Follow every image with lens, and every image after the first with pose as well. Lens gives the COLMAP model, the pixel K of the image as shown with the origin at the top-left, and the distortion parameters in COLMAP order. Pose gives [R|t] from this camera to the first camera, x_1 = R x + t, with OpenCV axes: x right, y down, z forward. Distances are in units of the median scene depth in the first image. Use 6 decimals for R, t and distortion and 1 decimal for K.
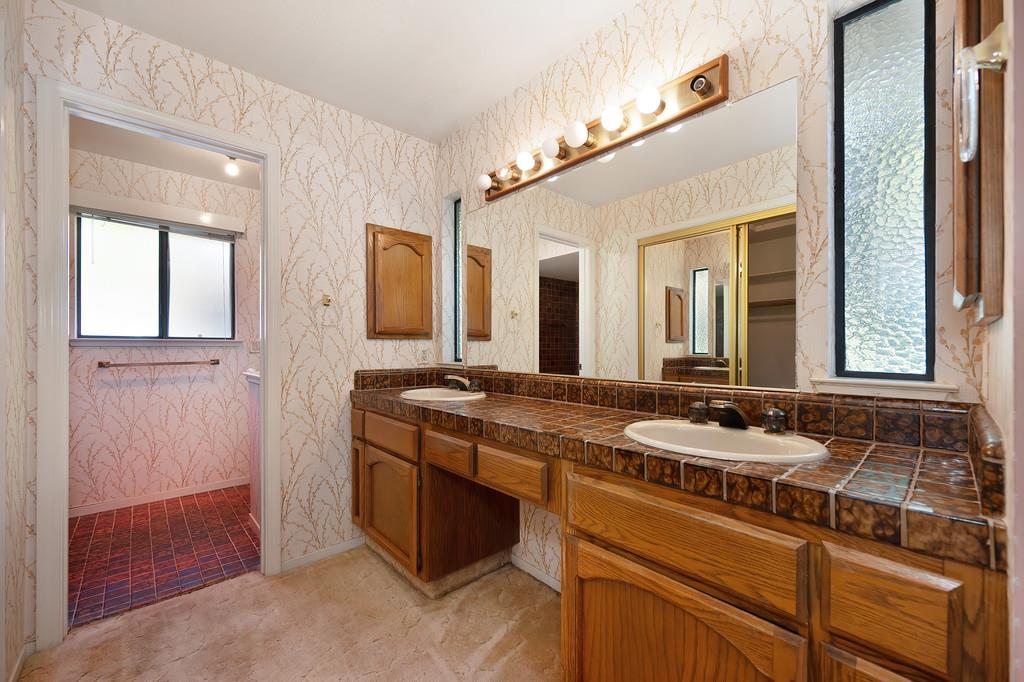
lens RADIAL K [[400.2, 0, 513.5], [0, 400.2, 346.0], [0, 0, 1]] dist [-0.001109, -0.000083]
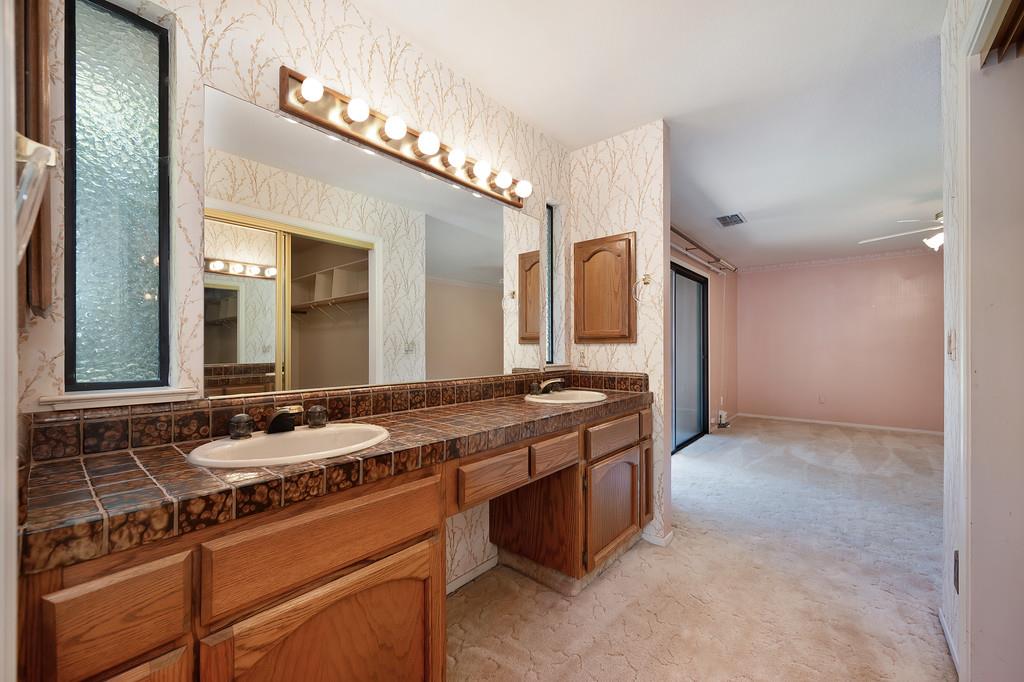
lens RADIAL K [[406.9, 0, 506.9], [0, 406.9, 348.3], [0, 0, 1]] dist [0.000008, -0.000025]
pose [[-0.116717, 0.003510, 0.993159, -0.857256], [0.001745, 0.999993, -0.003329, -0.002369], [-0.993164, 0.001344, -0.116722, 0.894286]]
